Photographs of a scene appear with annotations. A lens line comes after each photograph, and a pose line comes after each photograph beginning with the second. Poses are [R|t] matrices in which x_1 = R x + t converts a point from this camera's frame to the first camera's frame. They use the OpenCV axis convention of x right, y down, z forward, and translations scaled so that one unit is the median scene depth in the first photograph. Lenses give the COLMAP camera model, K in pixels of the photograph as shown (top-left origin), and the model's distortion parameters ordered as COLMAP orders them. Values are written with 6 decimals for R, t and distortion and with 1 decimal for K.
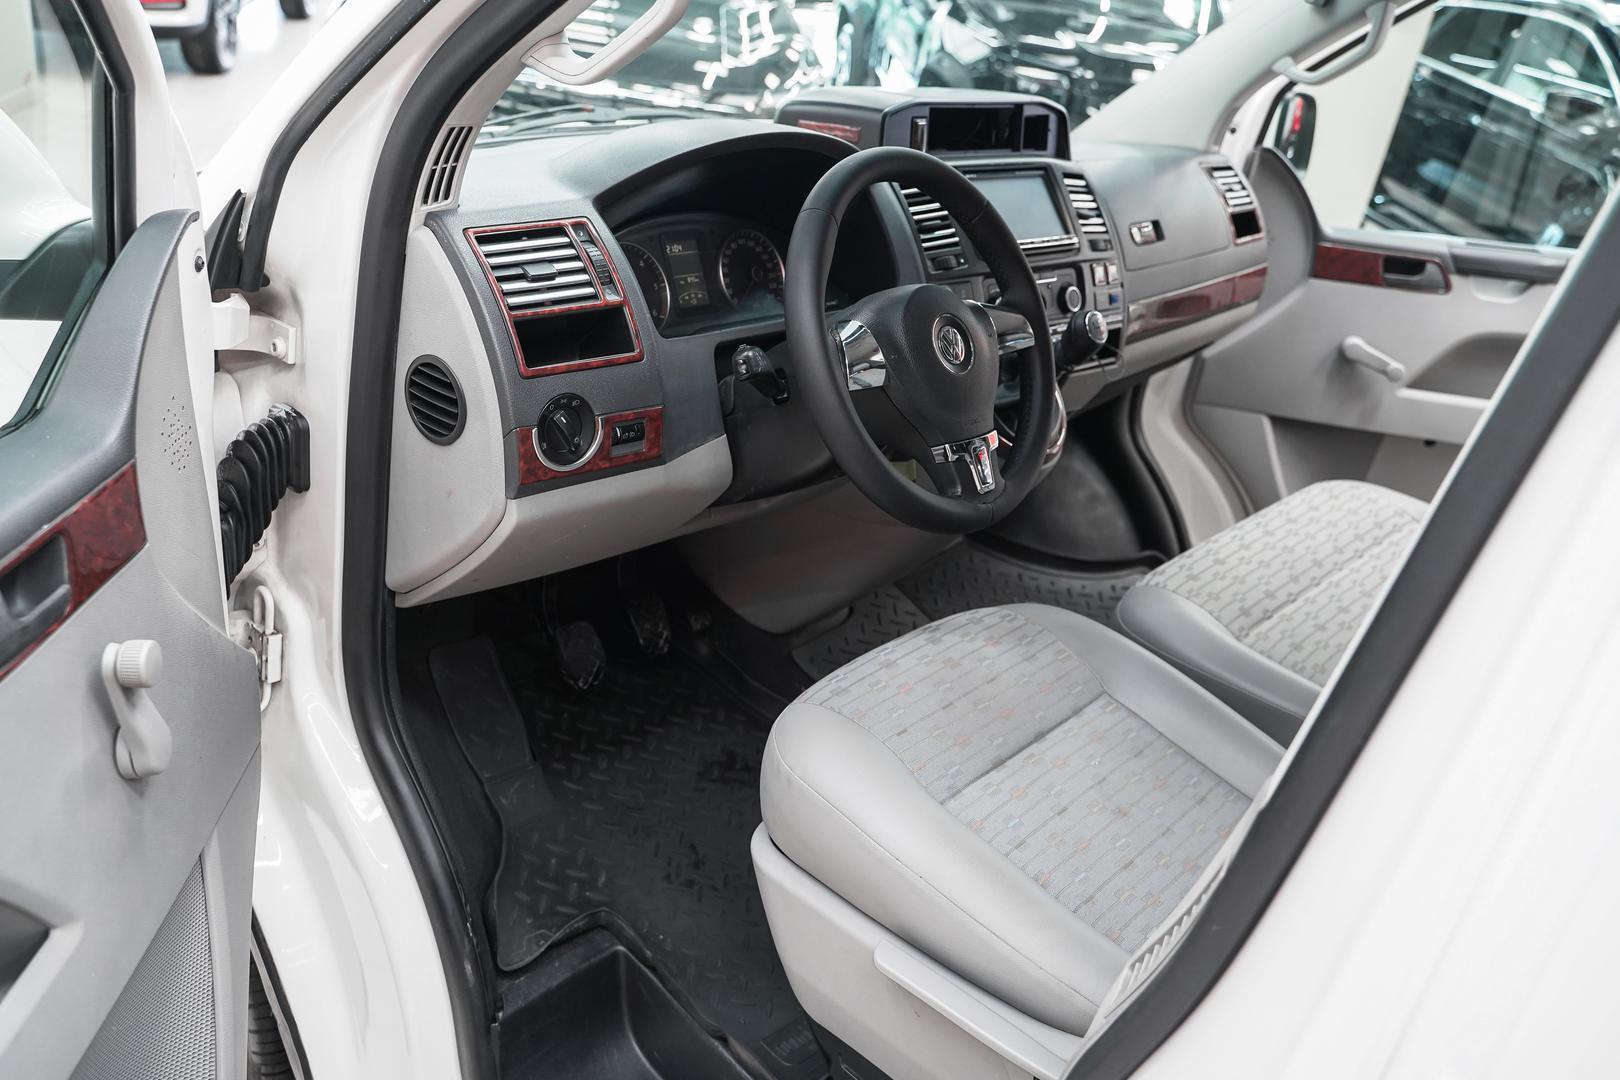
lens RADIAL K [[1273.7, 0, 817.8], [0, 1273.7, 533.5], [0, 0, 1]] dist [-0.004167, 0.003313]
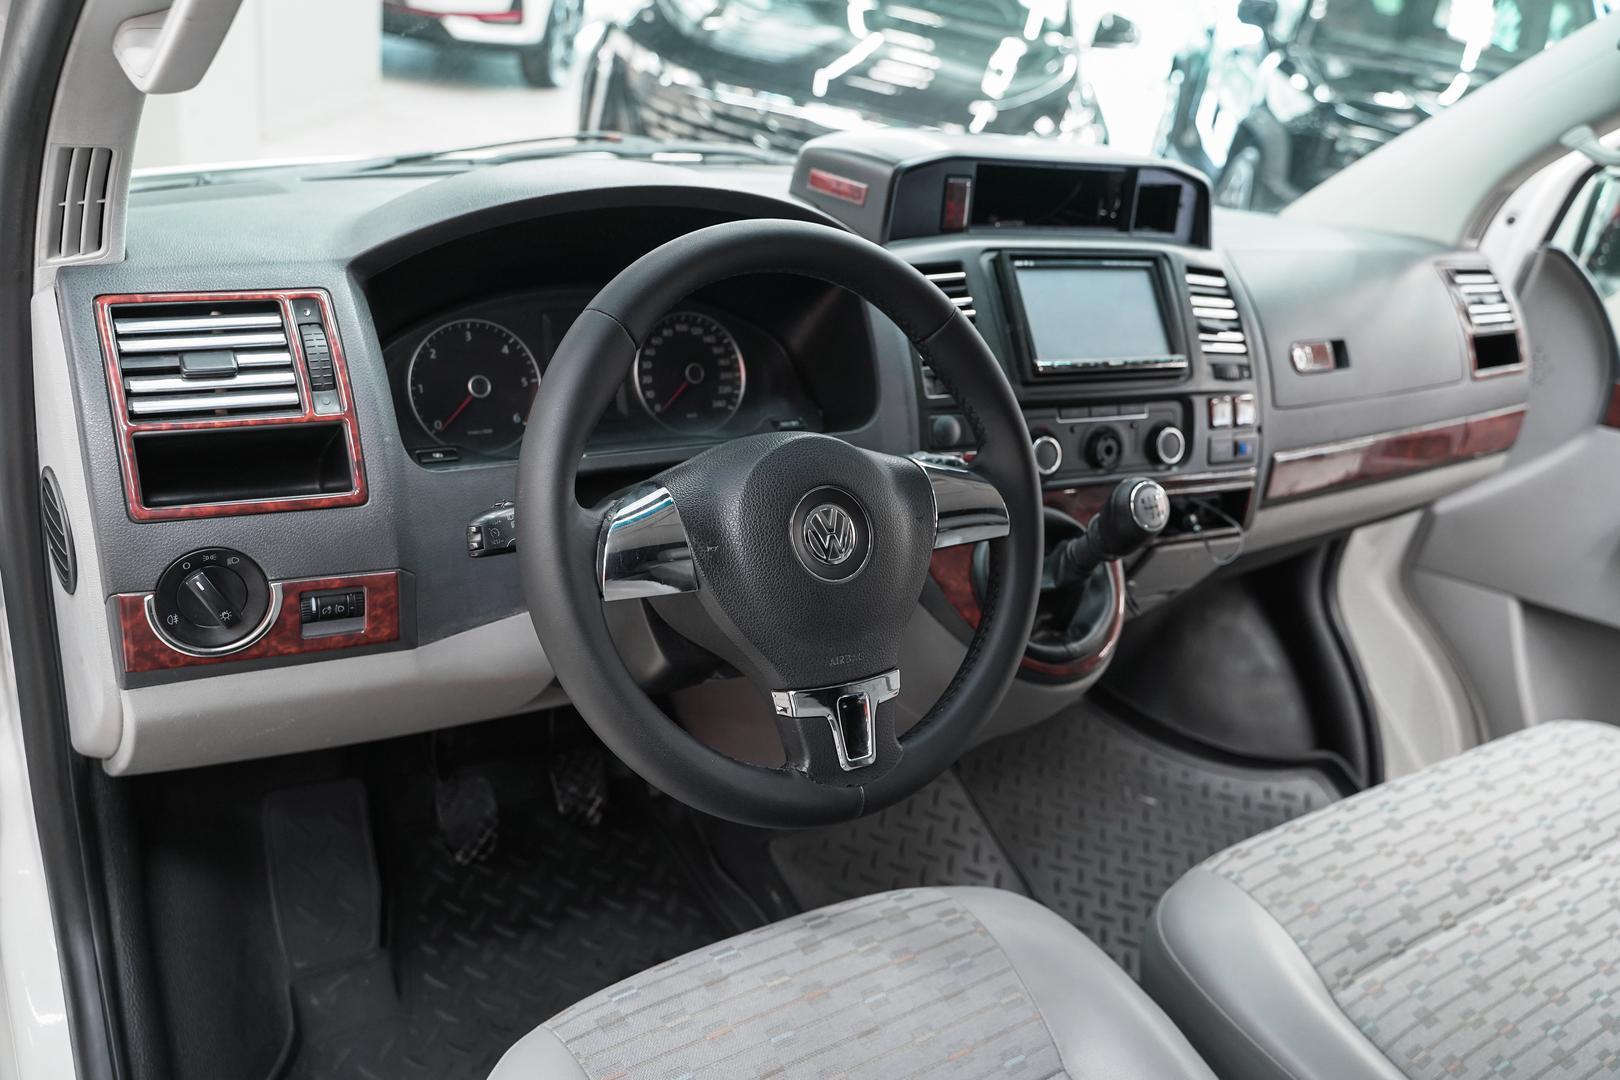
lens RADIAL K [[1273.7, 0, 799.3], [0, 1273.7, 554.4], [0, 0, 1]] dist [-0.004167, 0.003313]
pose [[0.965667, 0.132584, -0.223403, 0.167878], [-0.135402, 0.990787, 0.002729, -0.098306], [0.221707, 0.027614, 0.974722, 0.266481]]
